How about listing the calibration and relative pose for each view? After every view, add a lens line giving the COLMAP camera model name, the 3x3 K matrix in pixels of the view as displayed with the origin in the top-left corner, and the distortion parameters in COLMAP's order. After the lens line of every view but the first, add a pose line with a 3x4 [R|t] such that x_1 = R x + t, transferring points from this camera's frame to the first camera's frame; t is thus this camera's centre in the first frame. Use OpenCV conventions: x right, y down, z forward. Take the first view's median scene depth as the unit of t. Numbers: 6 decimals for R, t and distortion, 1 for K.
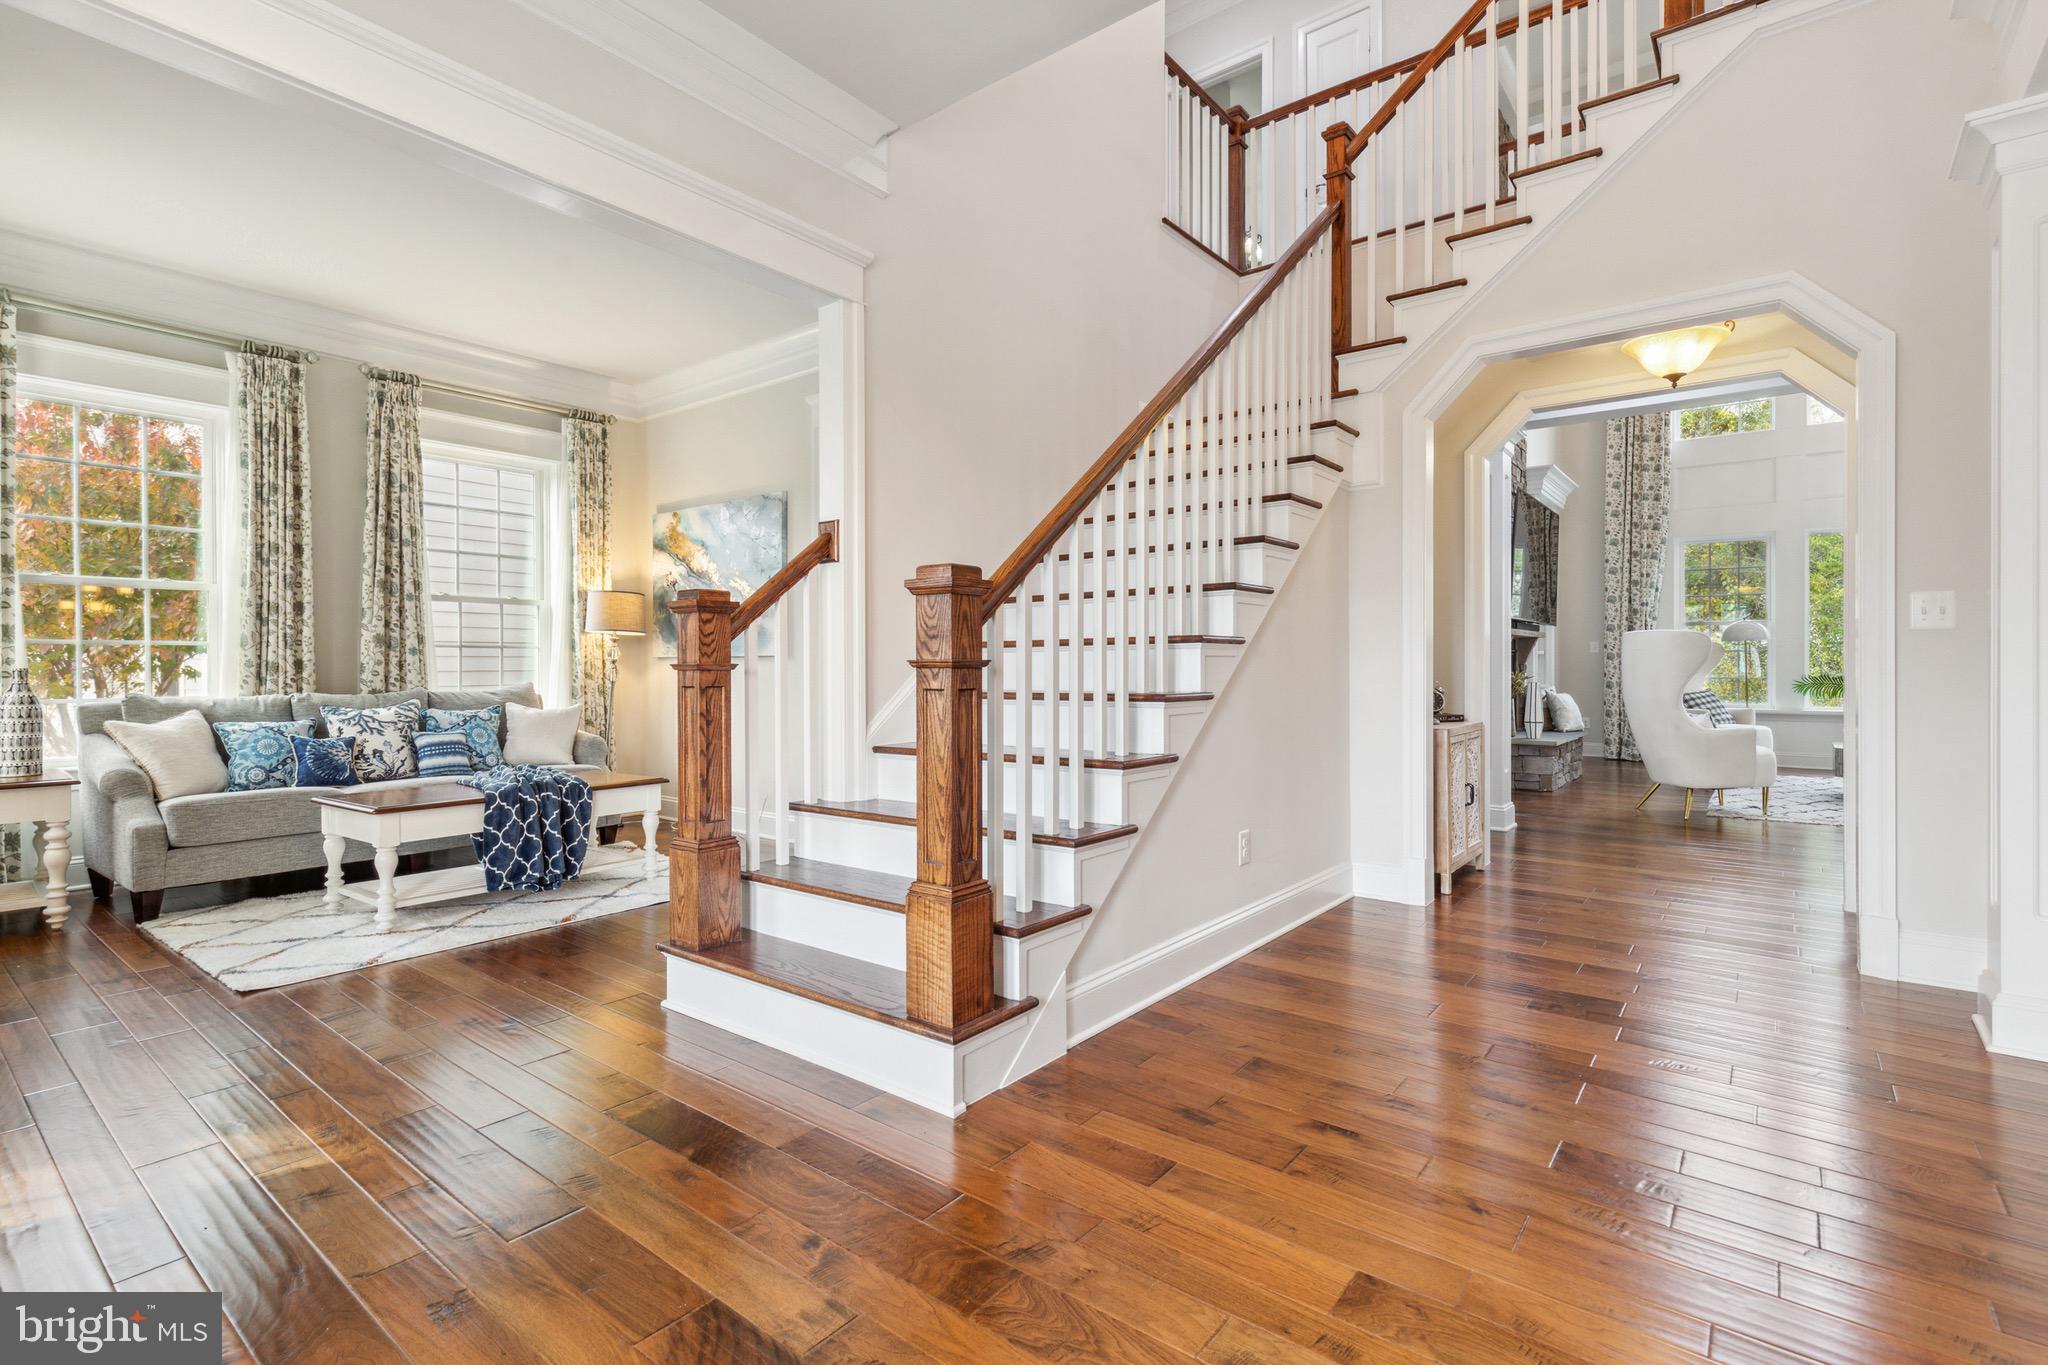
lens RADIAL K [[965.3, 0, 968.5], [0, 965.3, 677.6], [0, 0, 1]] dist [0.001896, 0.001801]
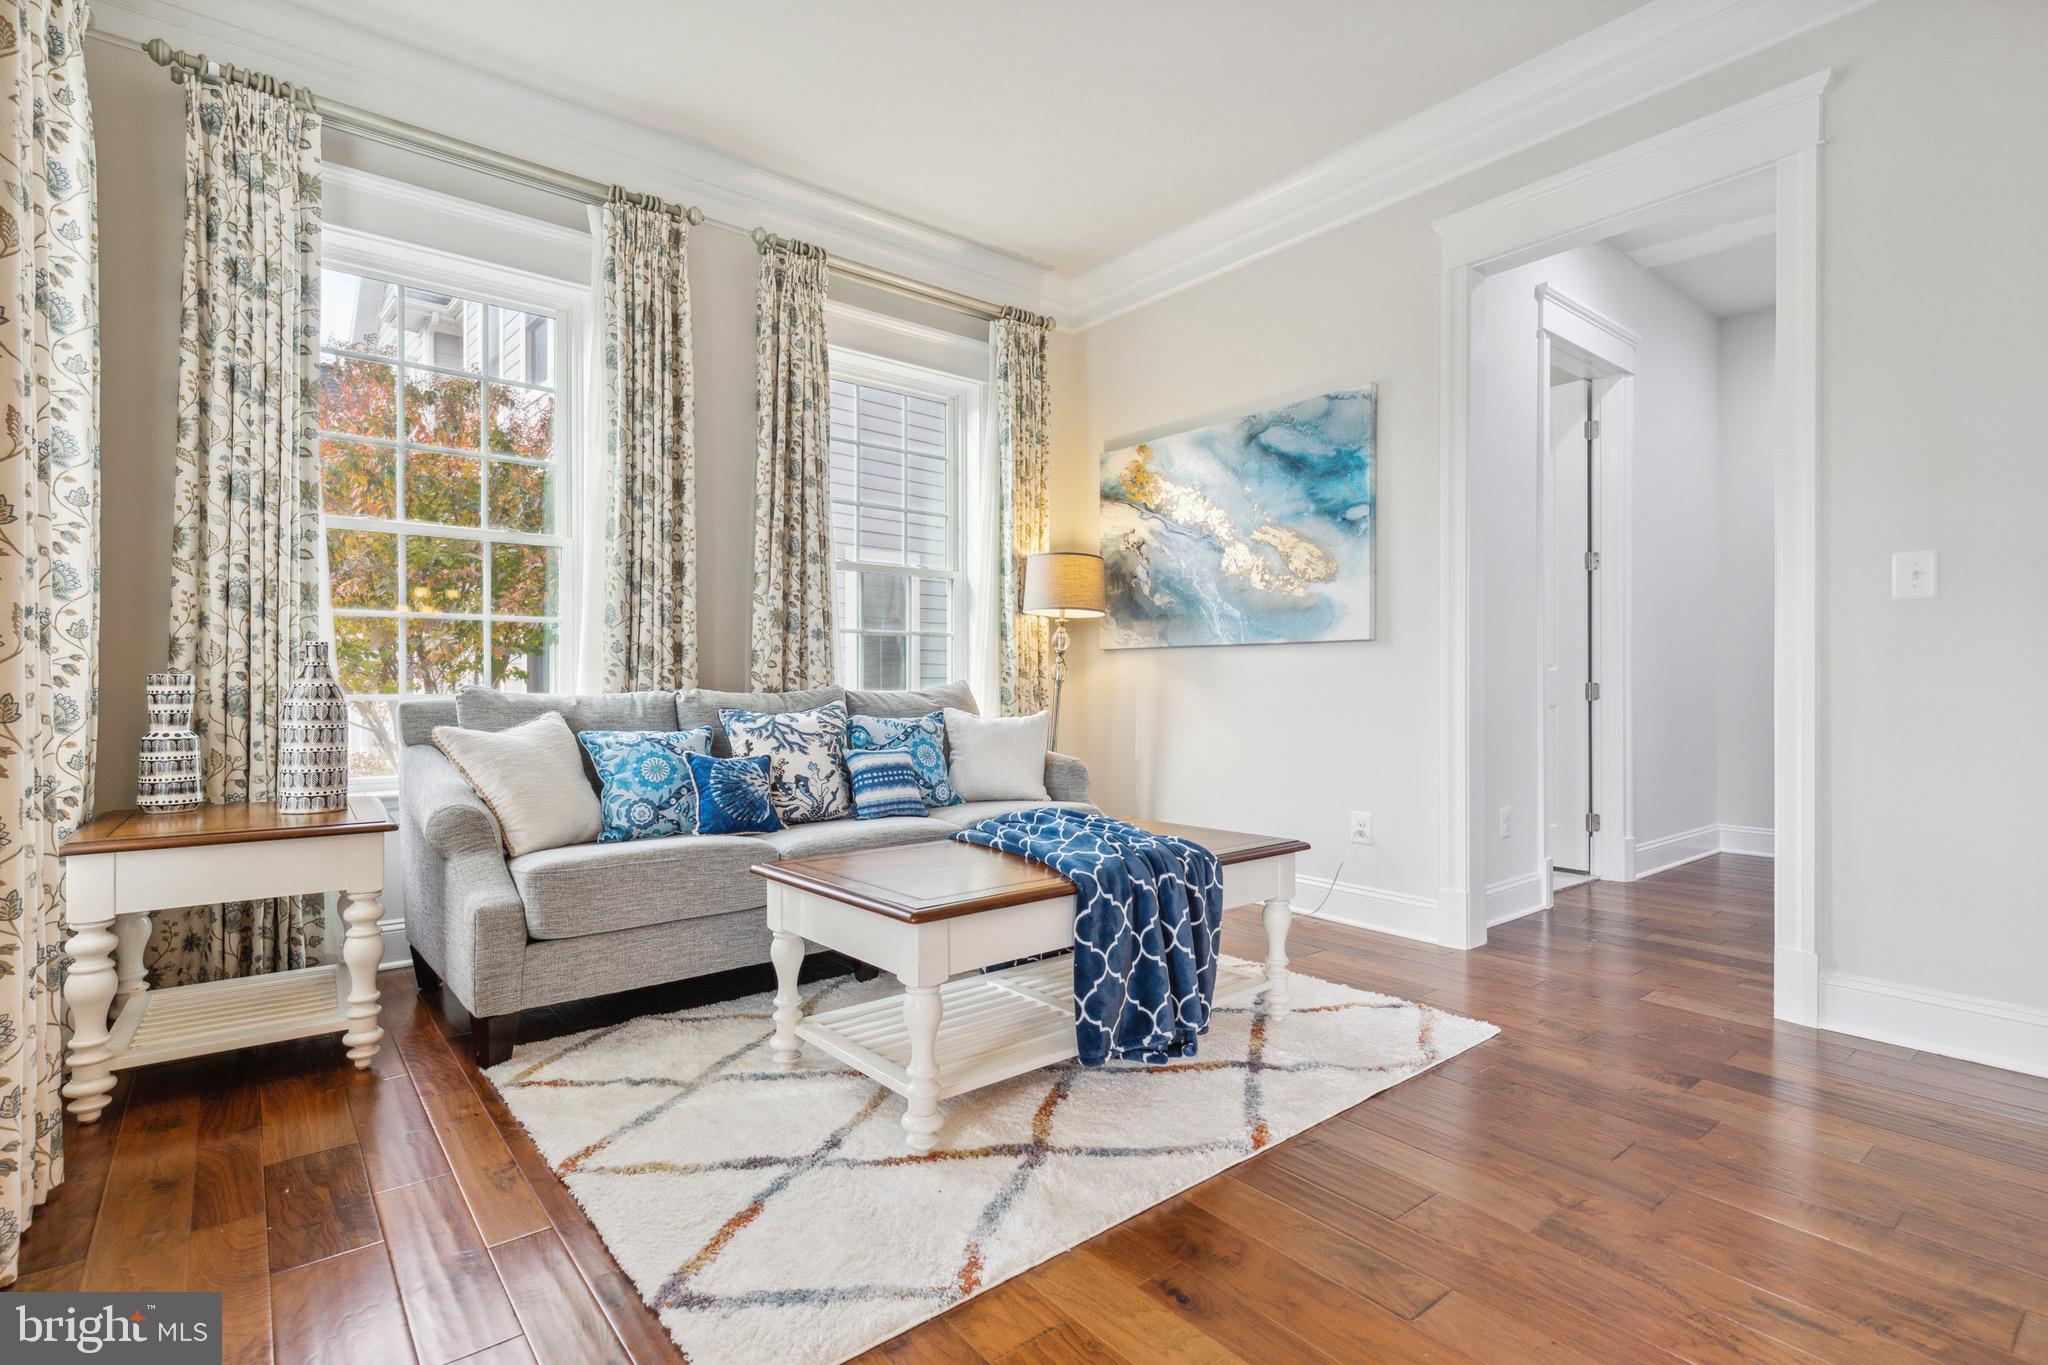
lens RADIAL K [[930.5, 0, 1036.8], [0, 930.5, 700.6], [0, 0, 1]] dist [0.003958, 0.000095]
pose [[0.987922, 0.010026, -0.154625, -0.333467], [-0.008908, 0.999929, 0.007926, 0.015899], [0.154694, -0.006453, 0.987941, 0.374329]]
